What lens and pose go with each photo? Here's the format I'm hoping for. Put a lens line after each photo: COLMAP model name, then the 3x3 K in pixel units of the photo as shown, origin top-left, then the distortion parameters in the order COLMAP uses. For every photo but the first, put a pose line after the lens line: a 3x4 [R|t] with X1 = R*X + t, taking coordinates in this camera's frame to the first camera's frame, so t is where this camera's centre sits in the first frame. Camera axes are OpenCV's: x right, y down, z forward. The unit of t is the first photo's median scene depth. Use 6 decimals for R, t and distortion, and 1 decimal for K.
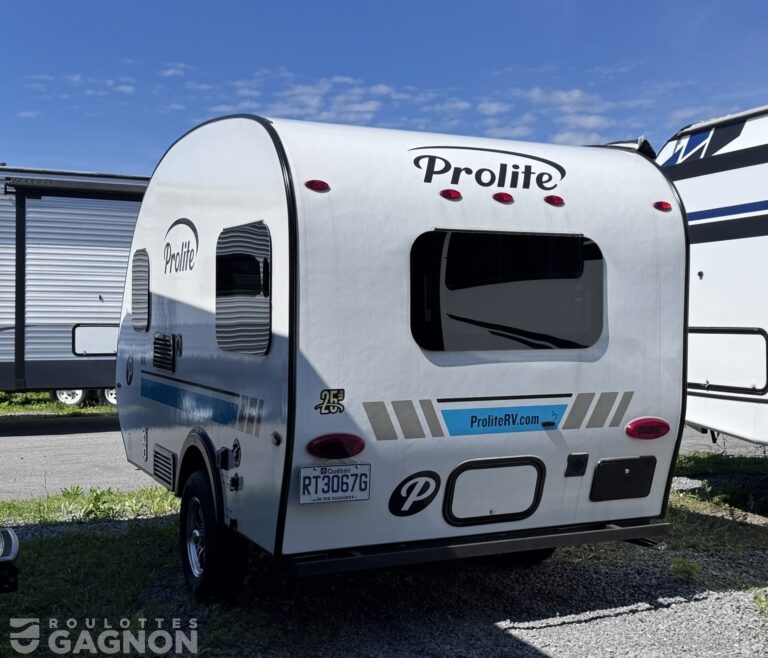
lens RADIAL K [[994.0, 0, 384.0], [0, 994.0, 329.0], [0, 0, 1]] dist [0.000428, -0.013211]
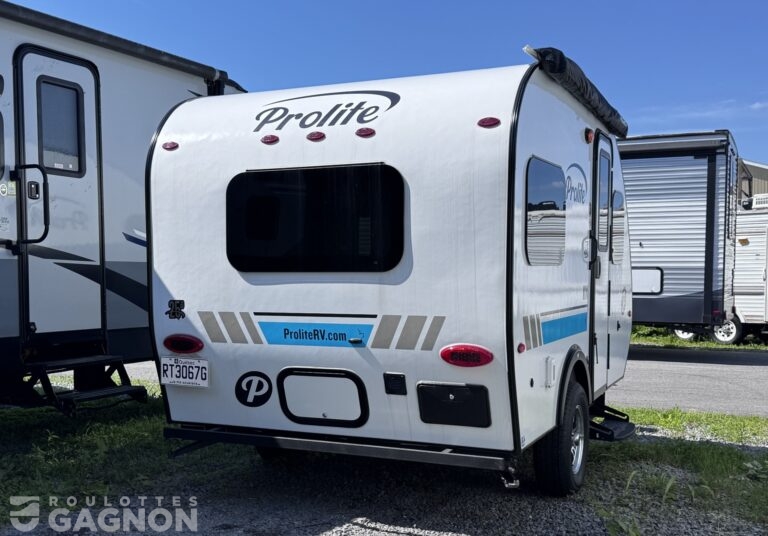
lens RADIAL K [[885.0, 0, 384.5], [0, 885.0, 322.0], [0, 0, 1]] dist [0.007005, 0.004233]
pose [[0.648590, 0.045155, -0.759797, 0.940160], [-0.006008, 0.998511, 0.054214, 0.022206], [0.761114, -0.030598, 0.647896, 0.409016]]
